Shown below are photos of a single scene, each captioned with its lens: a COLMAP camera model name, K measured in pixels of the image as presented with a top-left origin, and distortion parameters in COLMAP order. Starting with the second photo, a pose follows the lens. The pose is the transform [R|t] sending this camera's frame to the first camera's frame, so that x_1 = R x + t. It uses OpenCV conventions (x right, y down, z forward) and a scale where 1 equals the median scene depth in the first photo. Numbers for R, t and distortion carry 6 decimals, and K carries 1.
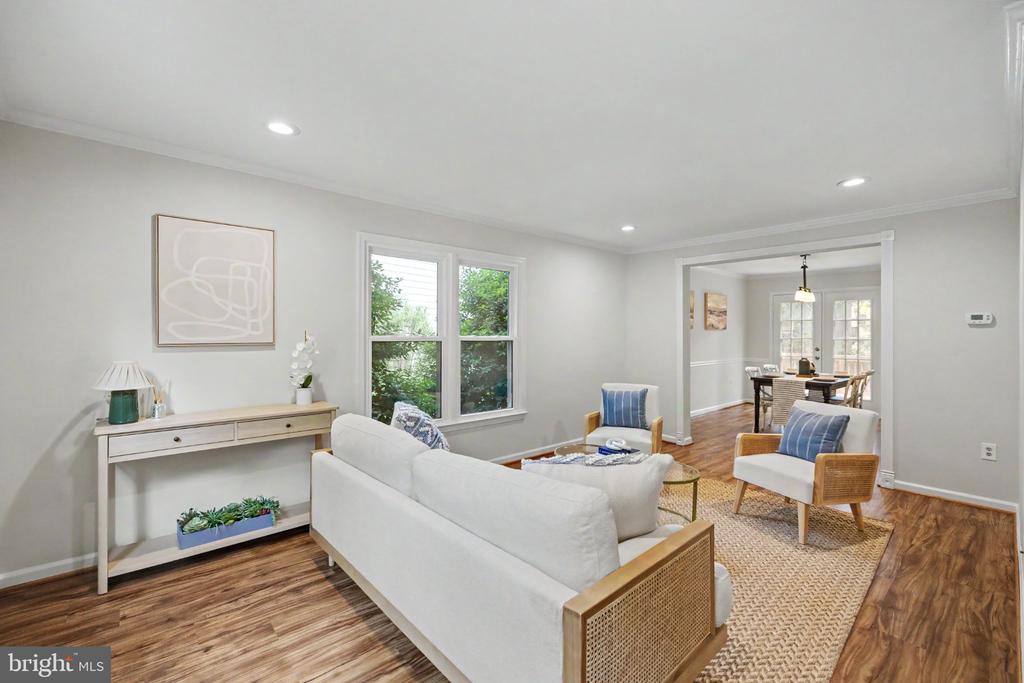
lens RADIAL K [[435.4, 0, 512.9], [0, 435.4, 336.4], [0, 0, 1]] dist [0.000463, 0.000110]
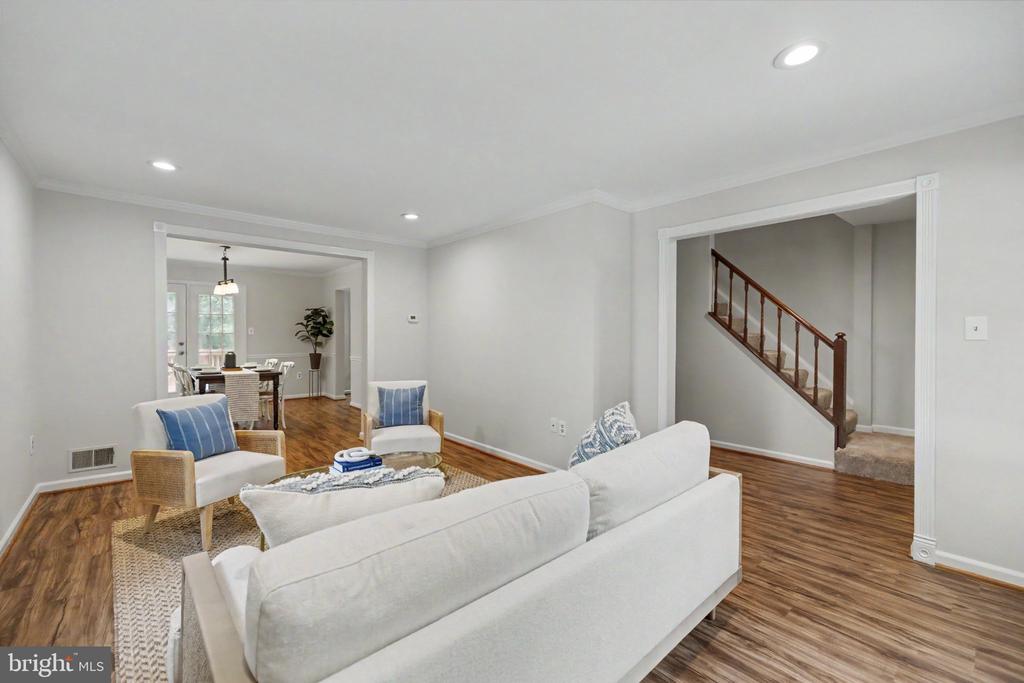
lens RADIAL K [[435.4, 0, 512.9], [0, 435.4, 336.4], [0, 0, 1]] dist [0.000463, 0.000110]
pose [[-0.005801, -0.019898, 0.999785, -0.406387], [0.004213, 0.999793, 0.019923, -0.003061], [-0.999974, 0.004328, -0.005716, 0.468033]]
